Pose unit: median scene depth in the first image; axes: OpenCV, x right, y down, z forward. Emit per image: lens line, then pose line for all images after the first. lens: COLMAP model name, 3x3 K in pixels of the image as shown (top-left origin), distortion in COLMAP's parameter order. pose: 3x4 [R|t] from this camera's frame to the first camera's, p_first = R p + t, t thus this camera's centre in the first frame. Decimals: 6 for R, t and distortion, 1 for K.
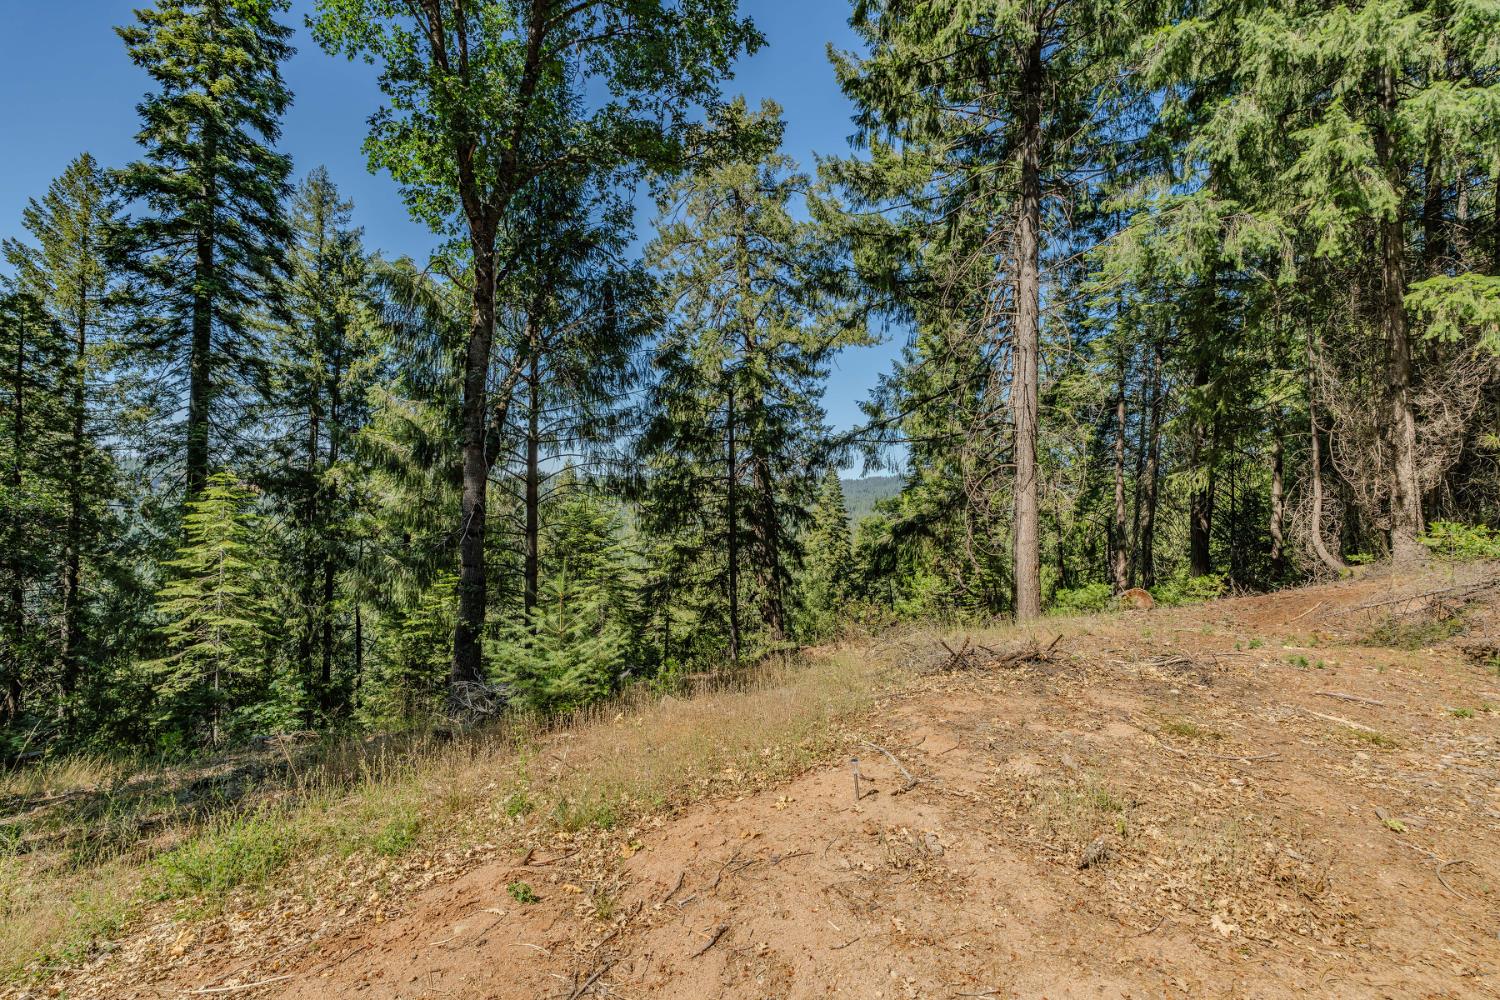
lens RADIAL K [[728.0, 0, 746.3], [0, 728.0, 503.5], [0, 0, 1]] dist [-0.000476, 0.000300]
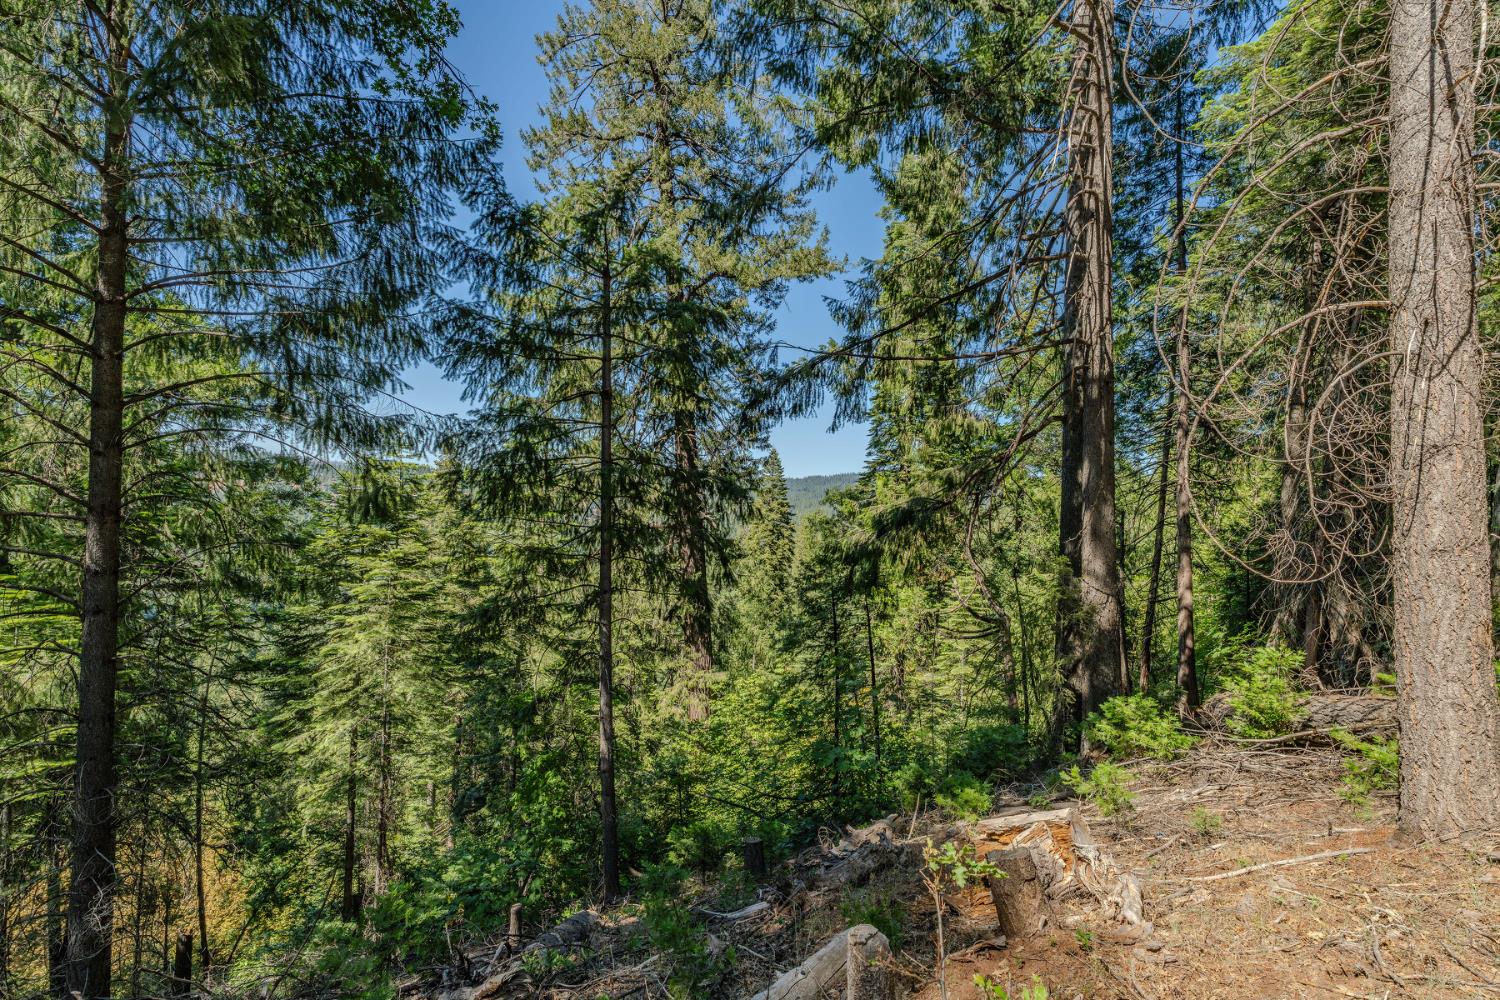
lens RADIAL K [[728.0, 0, 746.3], [0, 728.0, 503.5], [0, 0, 1]] dist [-0.000476, 0.000300]
pose [[0.996624, 0.011381, 0.081311, 0.037537], [-0.011631, 0.999929, 0.002611, 0.020098], [-0.081276, -0.003548, 0.996685, 0.377934]]
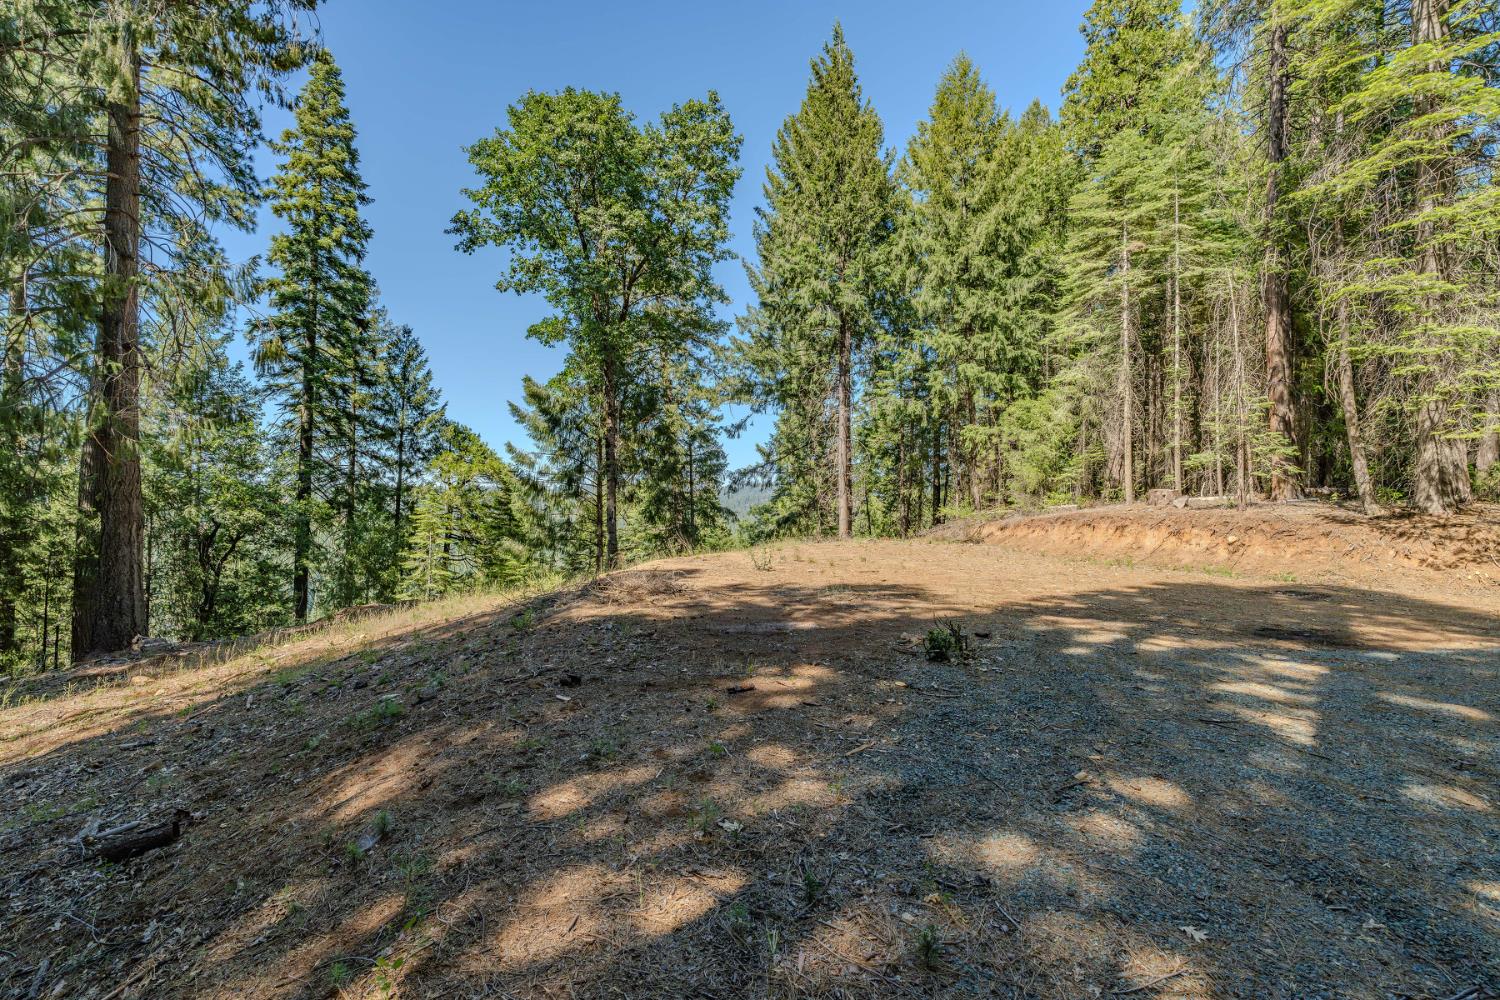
lens RADIAL K [[728.0, 0, 746.3], [0, 728.0, 503.5], [0, 0, 1]] dist [-0.000476, 0.000300]
pose [[0.980159, -0.010393, 0.197941, -0.209806], [0.012821, 0.999857, -0.010992, 0.010889], [-0.197799, 0.013311, 0.980152, -0.673119]]
